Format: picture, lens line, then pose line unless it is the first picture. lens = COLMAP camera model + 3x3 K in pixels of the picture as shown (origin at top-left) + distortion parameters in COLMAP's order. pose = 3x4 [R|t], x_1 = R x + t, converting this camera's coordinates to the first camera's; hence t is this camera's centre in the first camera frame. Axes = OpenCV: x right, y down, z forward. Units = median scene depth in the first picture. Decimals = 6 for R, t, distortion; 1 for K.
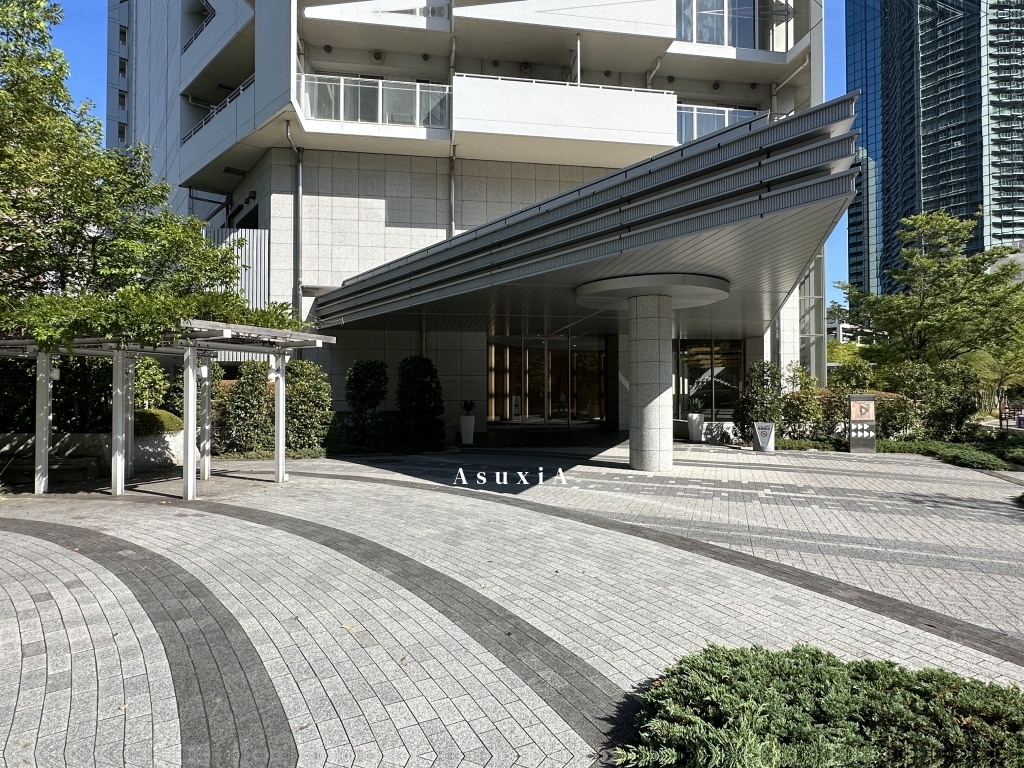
lens RADIAL K [[551.9, 0, 510.1], [0, 551.9, 383.6], [0, 0, 1]] dist [-0.000552, -0.000261]
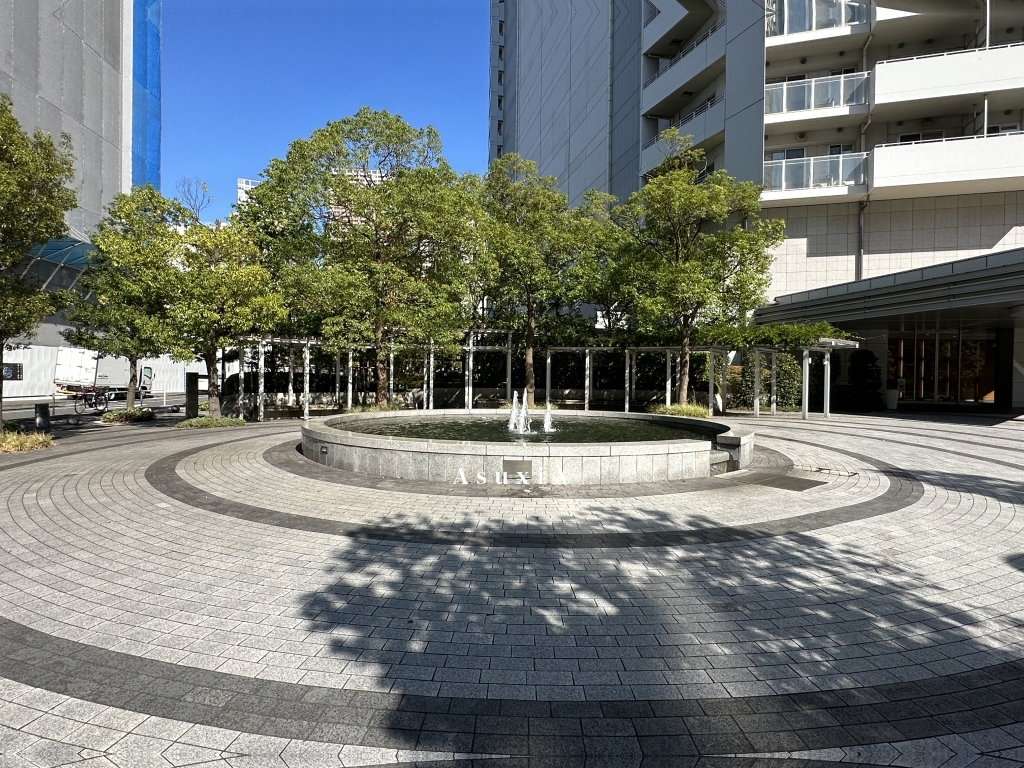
lens RADIAL K [[559.2, 0, 512.0], [0, 559.2, 384.0], [0, 0, 1]] dist [-0.000348, -0.001563]
pose [[0.899224, 0.017358, -0.437143, -0.283963], [-0.006992, 0.999655, 0.025310, 0.009822], [0.437432, -0.019703, 0.899036, -0.648238]]
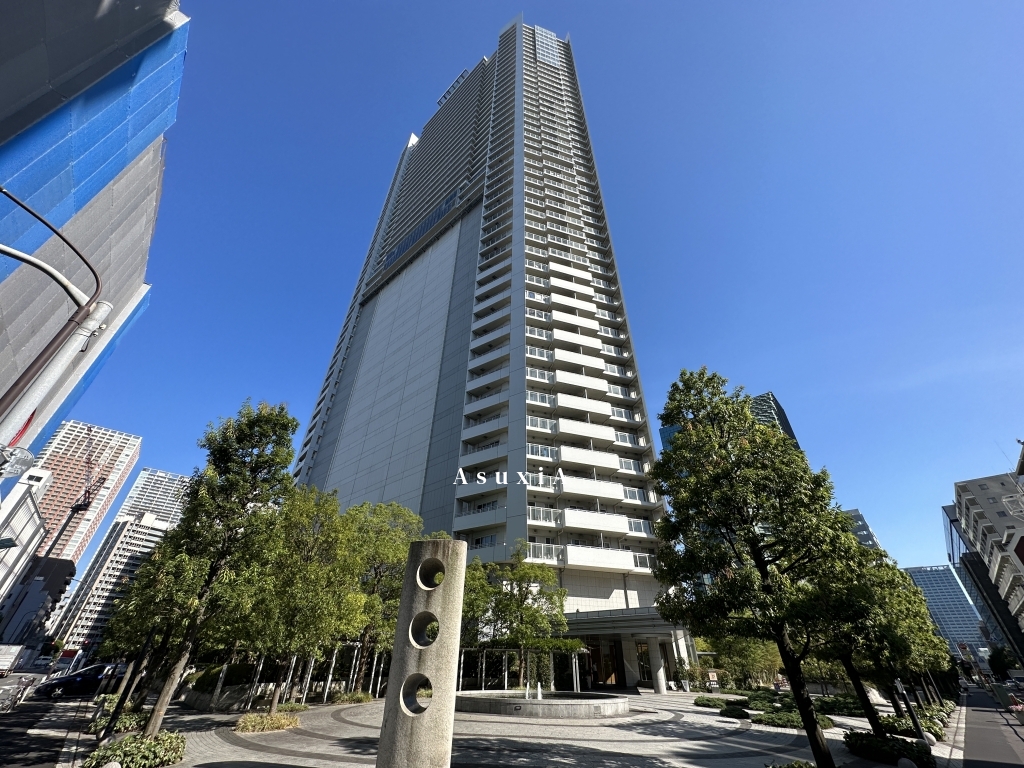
lens RADIAL K [[410.7, 0, 510.5], [0, 410.7, 382.8], [0, 0, 1]] dist [-0.001064, -0.000211]
pose [[0.985902, 0.107769, 0.127997, -0.780408], [-0.017608, 0.827539, -0.561132, -0.001880], [-0.166395, 0.550967, 0.817770, -1.311717]]
